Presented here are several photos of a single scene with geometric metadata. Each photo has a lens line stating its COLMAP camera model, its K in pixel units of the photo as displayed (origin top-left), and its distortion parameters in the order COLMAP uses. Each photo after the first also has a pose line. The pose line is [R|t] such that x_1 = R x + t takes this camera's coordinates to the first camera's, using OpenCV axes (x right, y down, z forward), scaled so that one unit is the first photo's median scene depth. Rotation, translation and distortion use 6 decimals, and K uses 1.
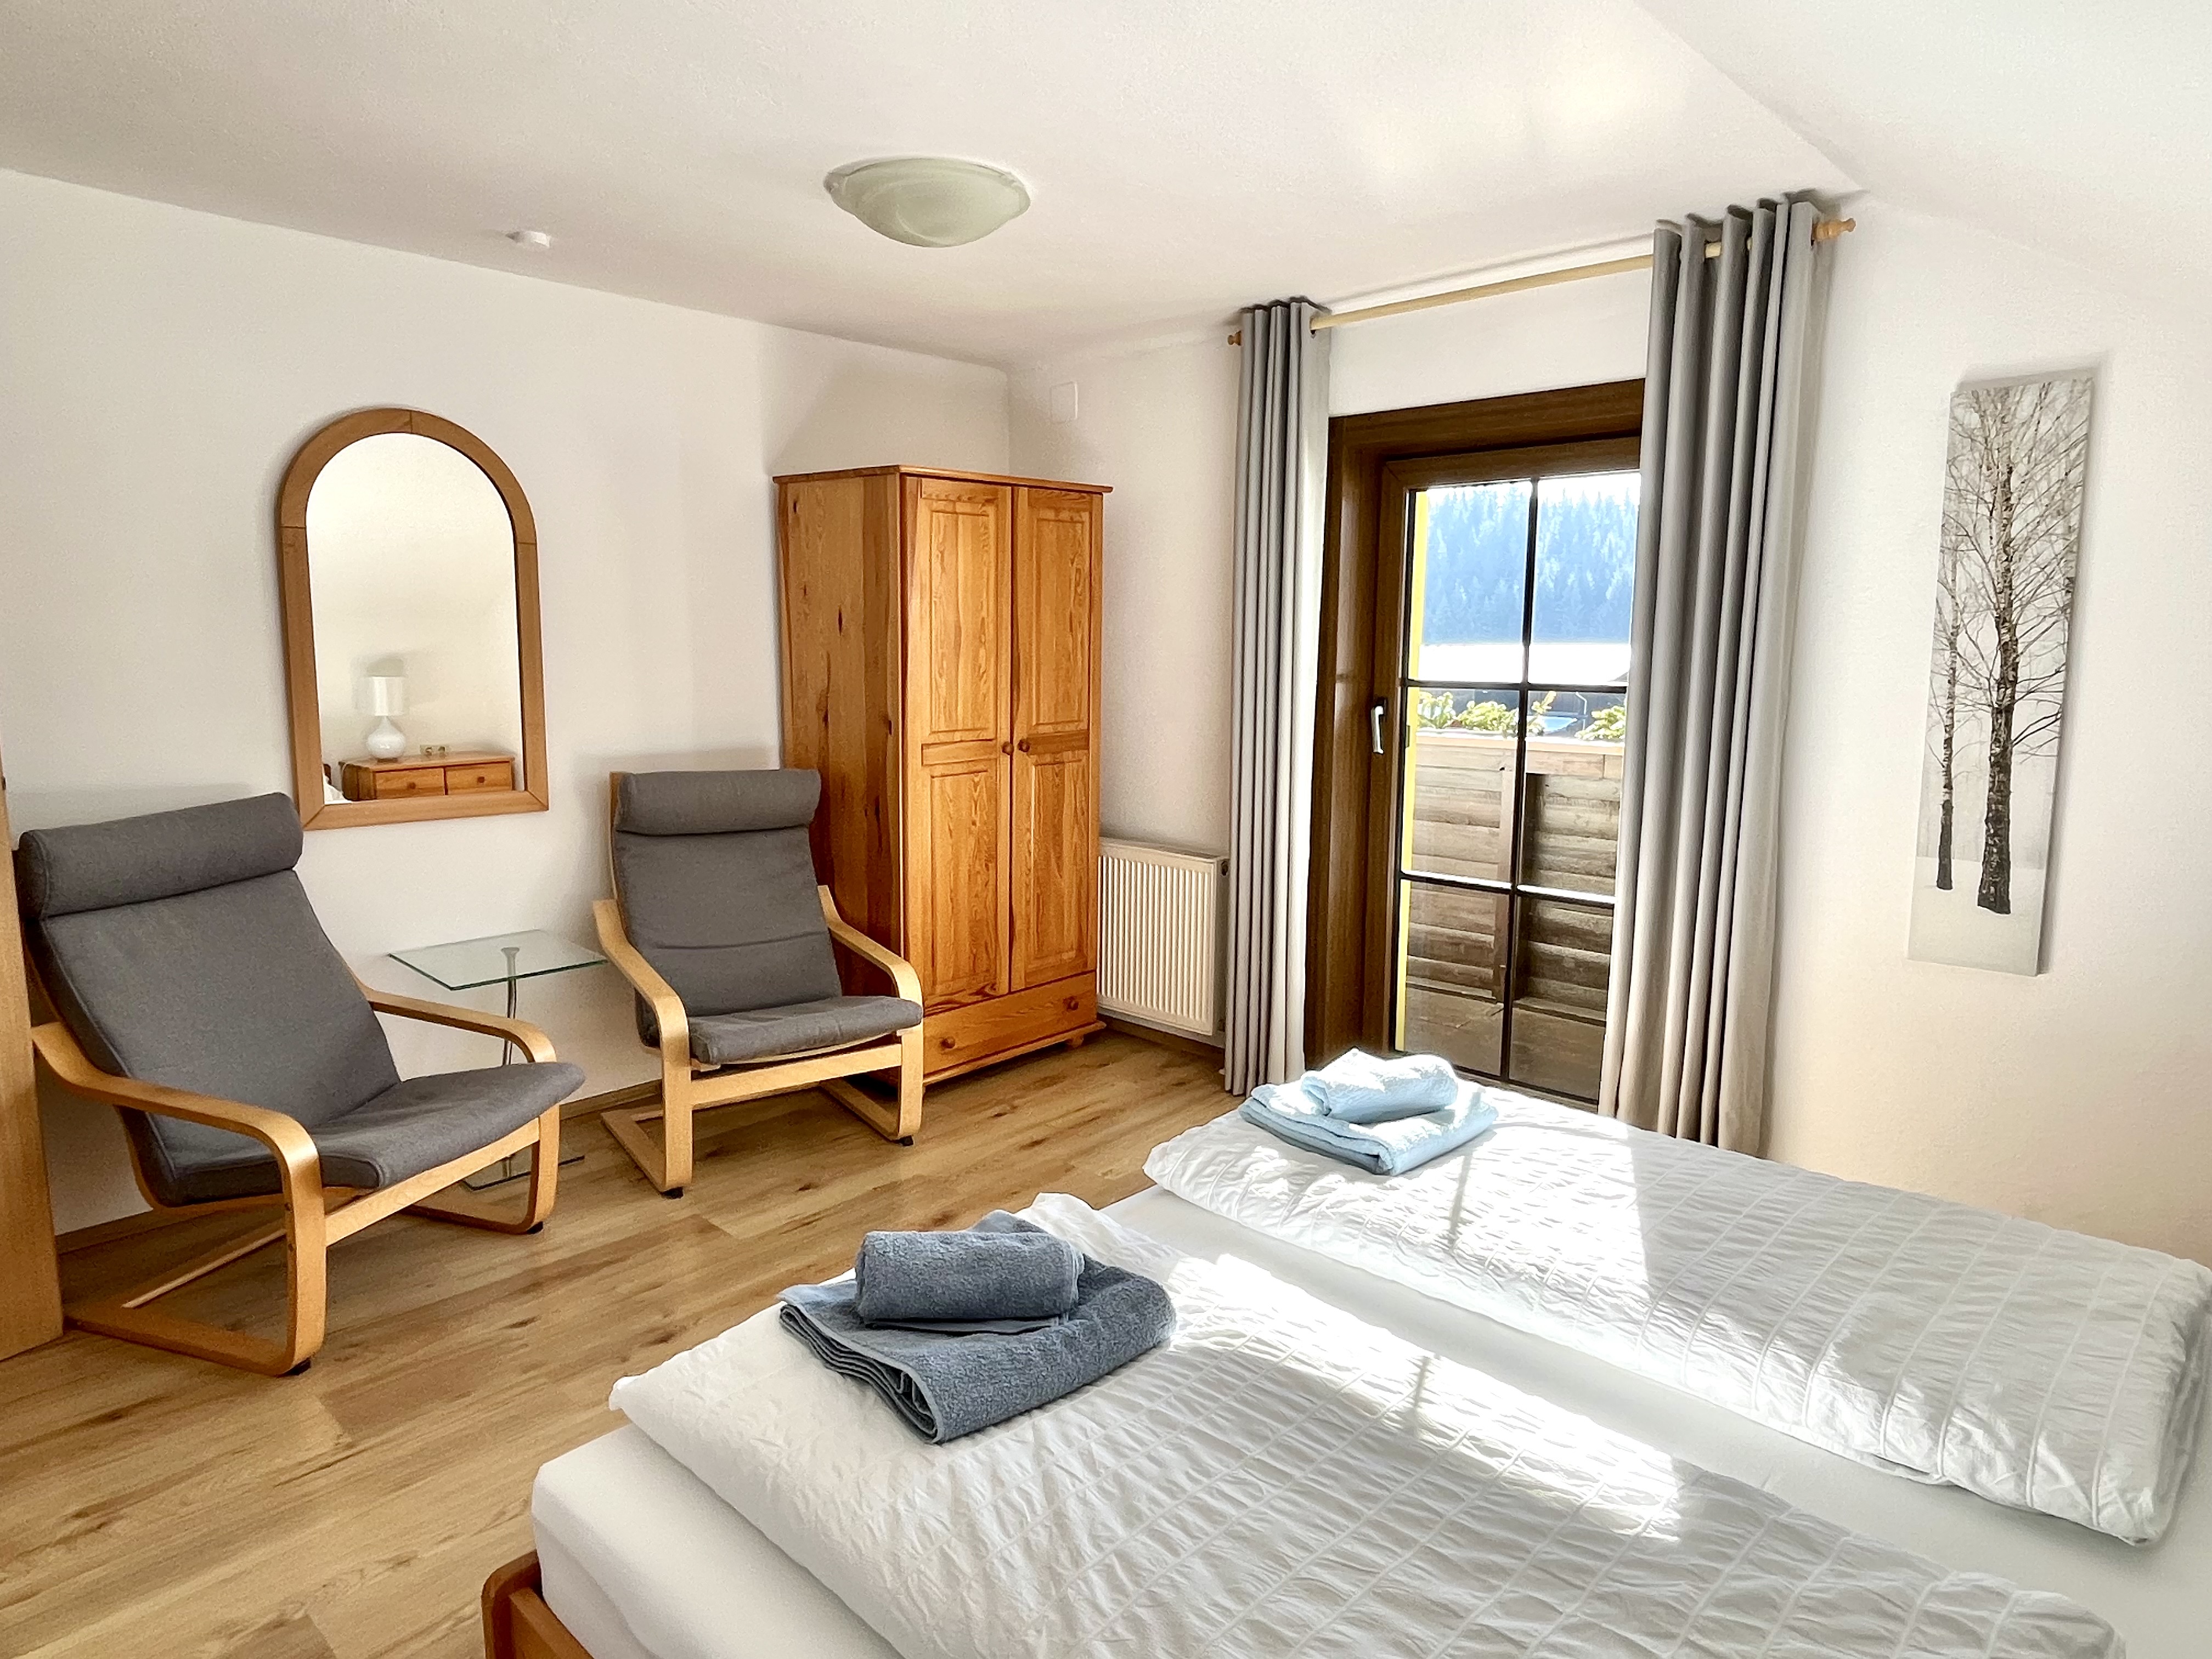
lens RADIAL K [[1322.7, 0, 1086.9], [0, 1322.7, 826.5], [0, 0, 1]] dist [-0.000060, -0.000095]
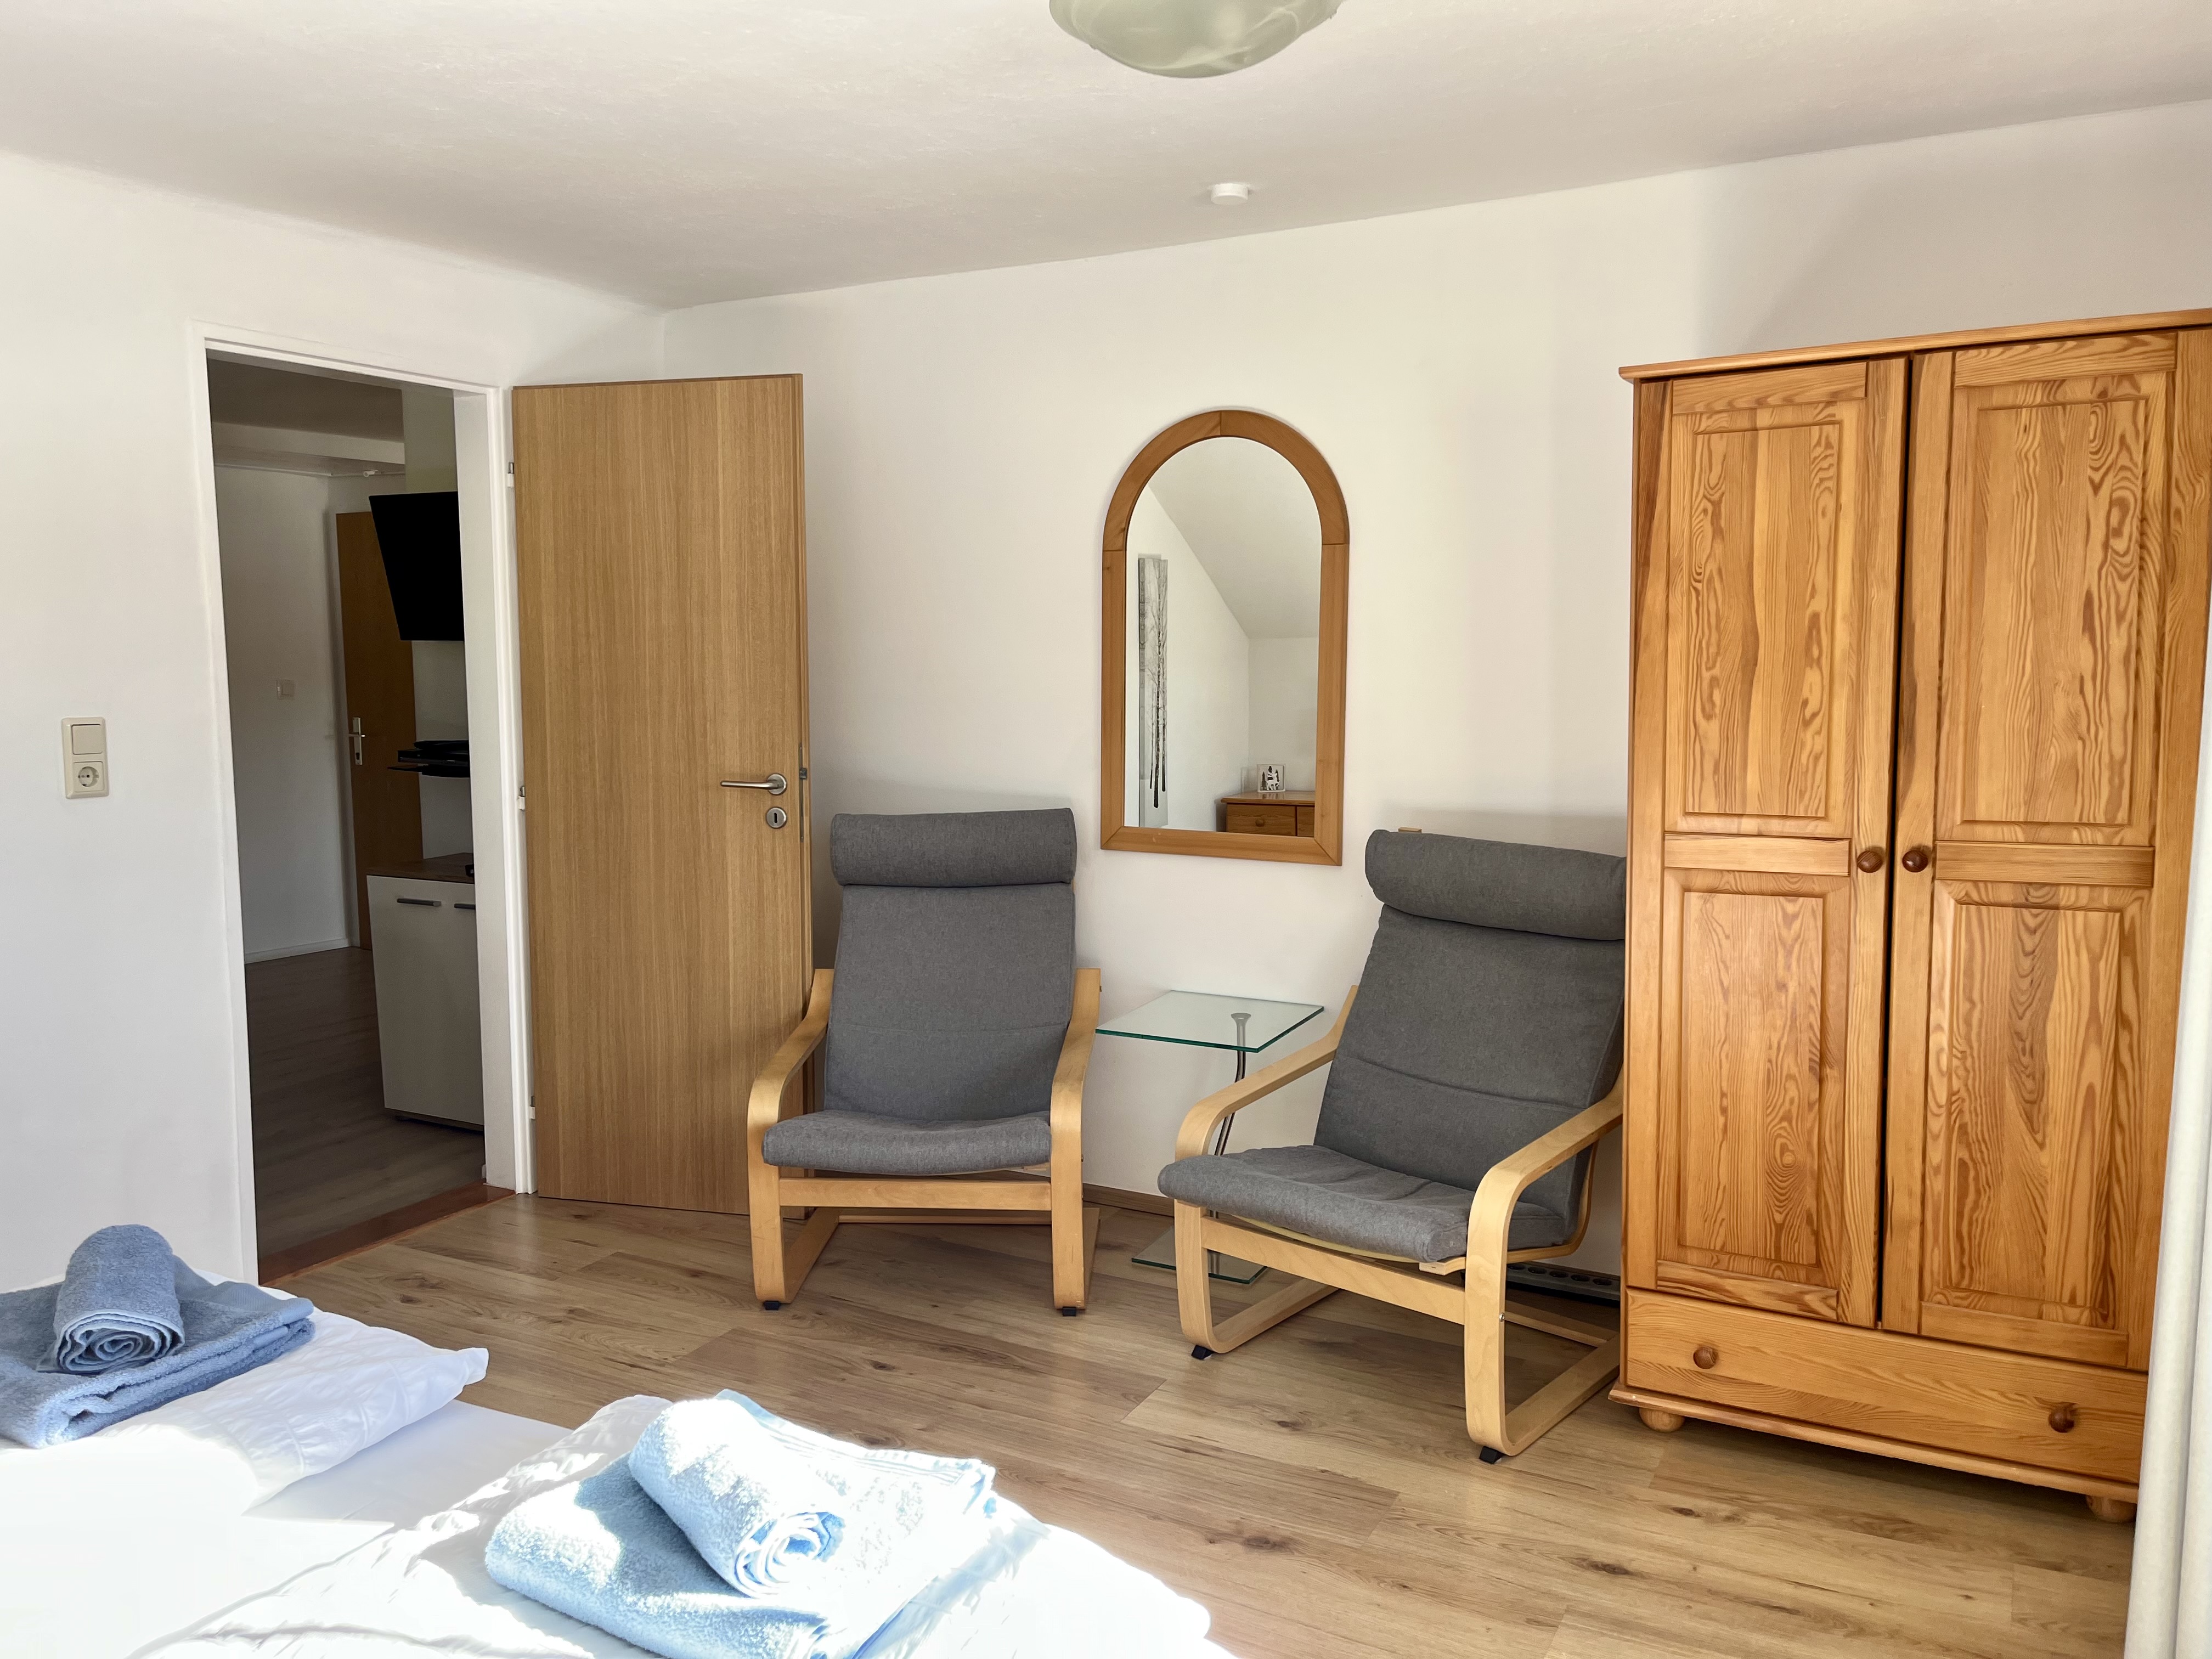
lens RADIAL K [[1670.4, 0, 1097.5], [0, 1670.4, 827.4], [0, 0, 1]] dist [0.025806, -0.000779]
pose [[0.250993, 0.093389, -0.963473, 0.538329], [-0.132497, 0.989281, 0.061374, -0.076920], [0.958878, 0.112253, 0.260676, 0.567727]]
